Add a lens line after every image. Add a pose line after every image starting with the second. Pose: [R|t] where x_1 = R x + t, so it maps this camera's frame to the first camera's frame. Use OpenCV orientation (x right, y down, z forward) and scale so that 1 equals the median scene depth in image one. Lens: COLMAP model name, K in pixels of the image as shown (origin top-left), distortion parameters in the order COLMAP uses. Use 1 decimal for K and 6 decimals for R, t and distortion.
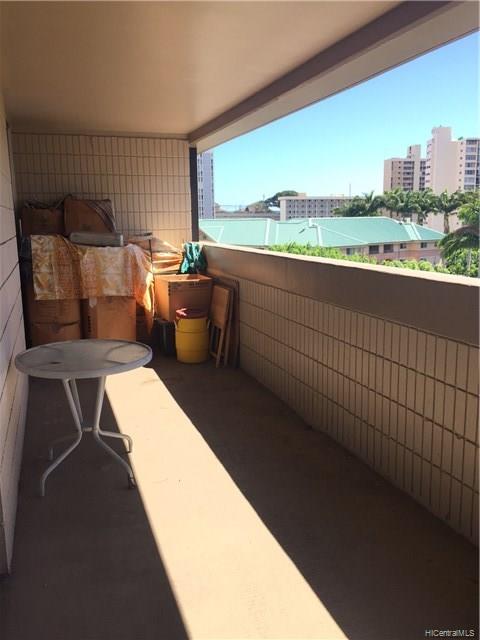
lens RADIAL K [[555.3, 0, 240.0], [0, 555.3, 320.0], [0, 0, 1]] dist [0.091621, -0.138986]
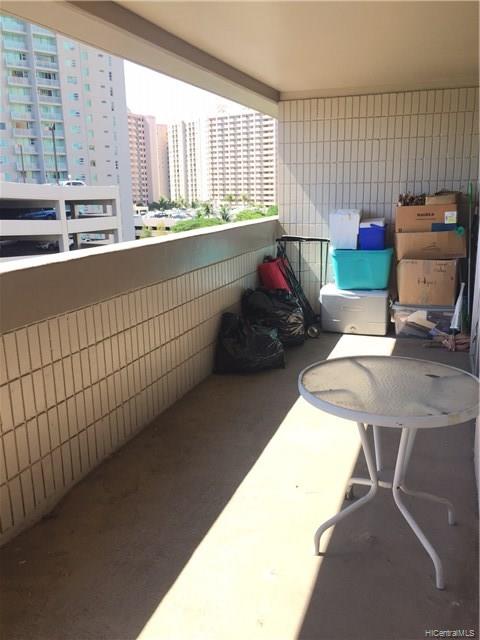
lens RADIAL K [[555.3, 0, 240.0], [0, 555.3, 320.0], [0, 0, 1]] dist [0.091621, -0.138986]
pose [[-0.783773, -0.110918, 0.611063, -0.537886], [0.141005, 0.926445, 0.349023, -0.277865], [-0.604829, 0.359717, -0.710482, 1.543266]]
